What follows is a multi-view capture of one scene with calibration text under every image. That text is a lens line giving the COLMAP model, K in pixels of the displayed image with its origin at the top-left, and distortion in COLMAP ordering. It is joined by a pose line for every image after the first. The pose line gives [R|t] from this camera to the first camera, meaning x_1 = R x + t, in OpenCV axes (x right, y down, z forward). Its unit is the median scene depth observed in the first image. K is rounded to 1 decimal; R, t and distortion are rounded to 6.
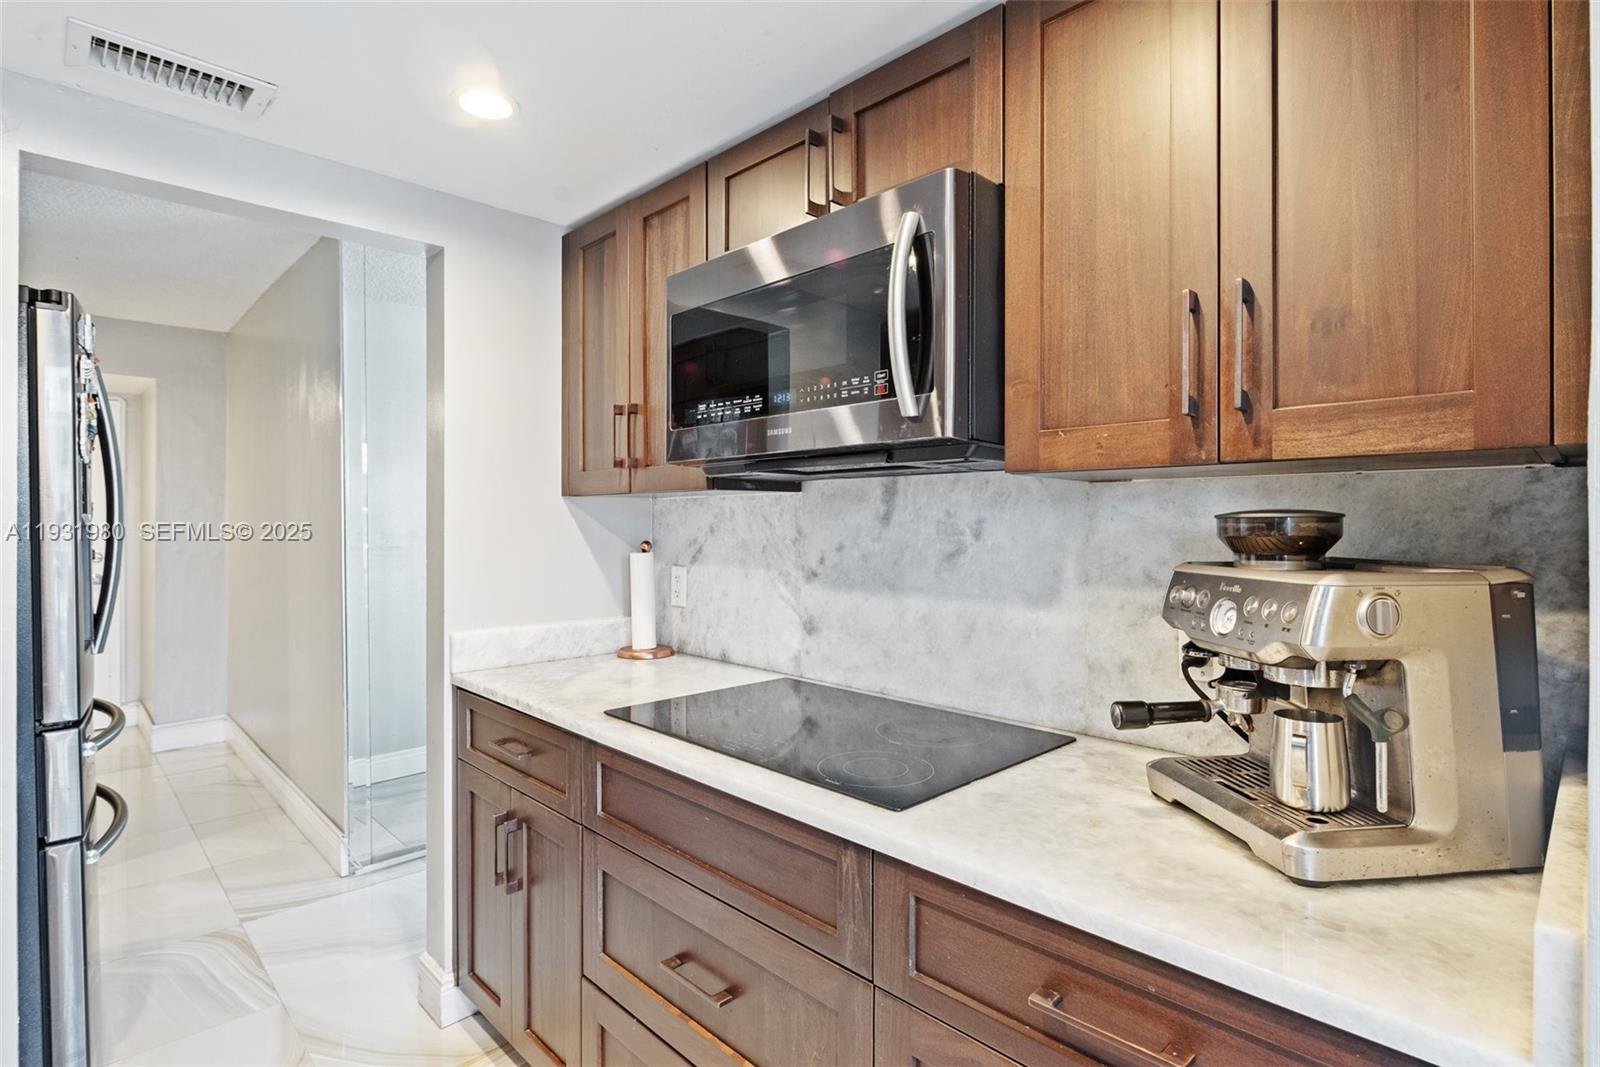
lens RADIAL K [[792.5, 0, 800.5], [0, 792.5, 524.0], [0, 0, 1]] dist [0.004209, 0.000144]
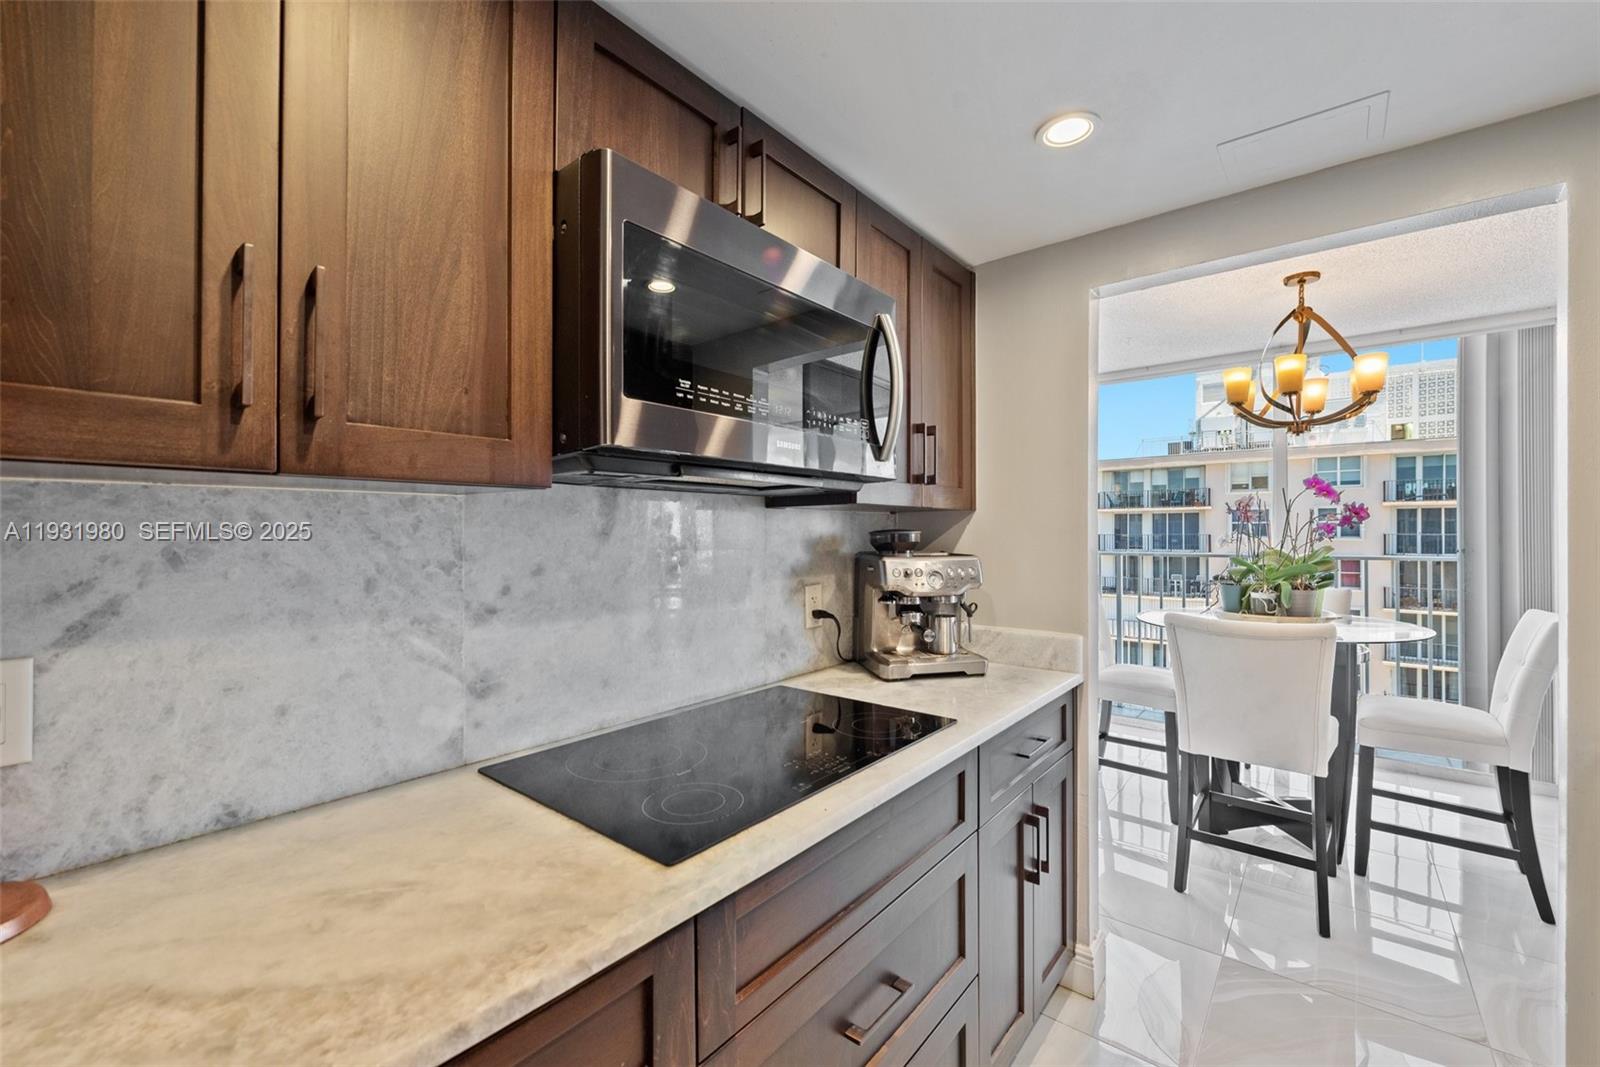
lens RADIAL K [[637.9, 0, 828.0], [0, 637.9, 529.1], [0, 0, 1]] dist [-0.011881, 0.000187]
pose [[-0.133796, 0.005318, 0.990995, -0.625837], [0.004794, 0.999977, -0.004719, -0.007071], [-0.990997, 0.004119, -0.133818, 0.813667]]
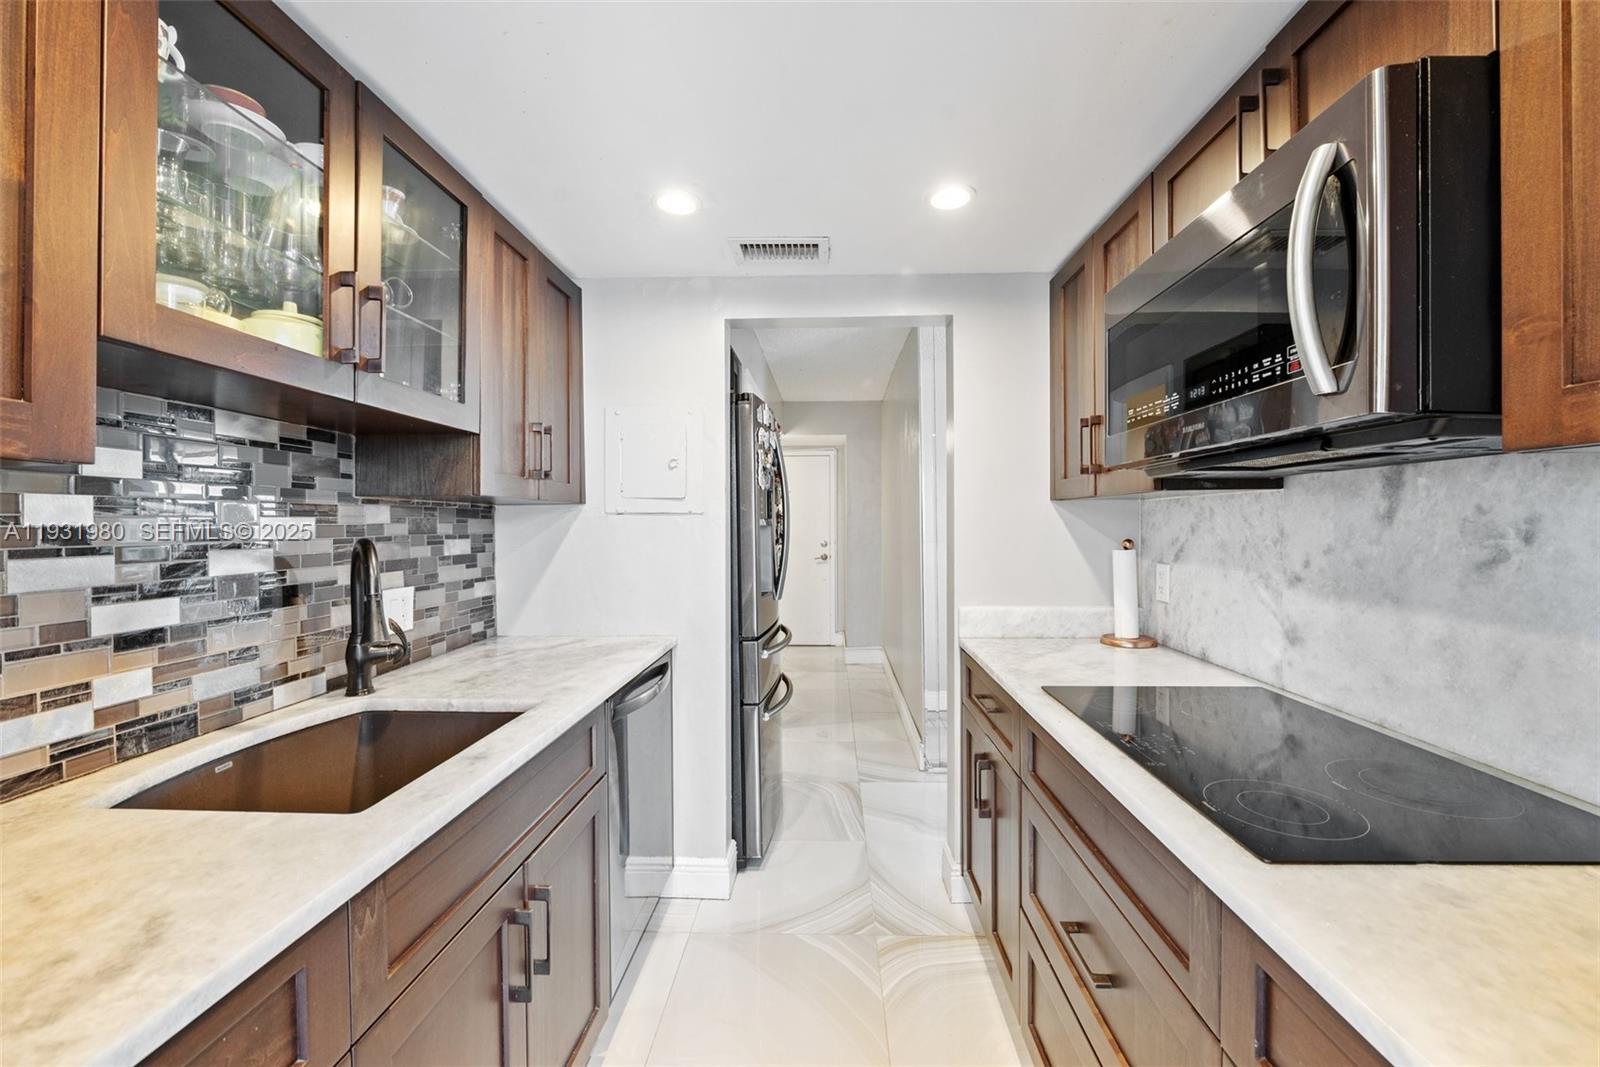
lens RADIAL K [[631.8, 0, 817.9], [0, 631.8, 525.1], [0, 0, 1]] dist [-0.001428, -0.000366]
pose [[0.701304, -0.000618, -0.712862, 0.154756], [0.002590, 0.999995, 0.001681, -0.000790], [0.712858, -0.003025, 0.701302, 0.106233]]
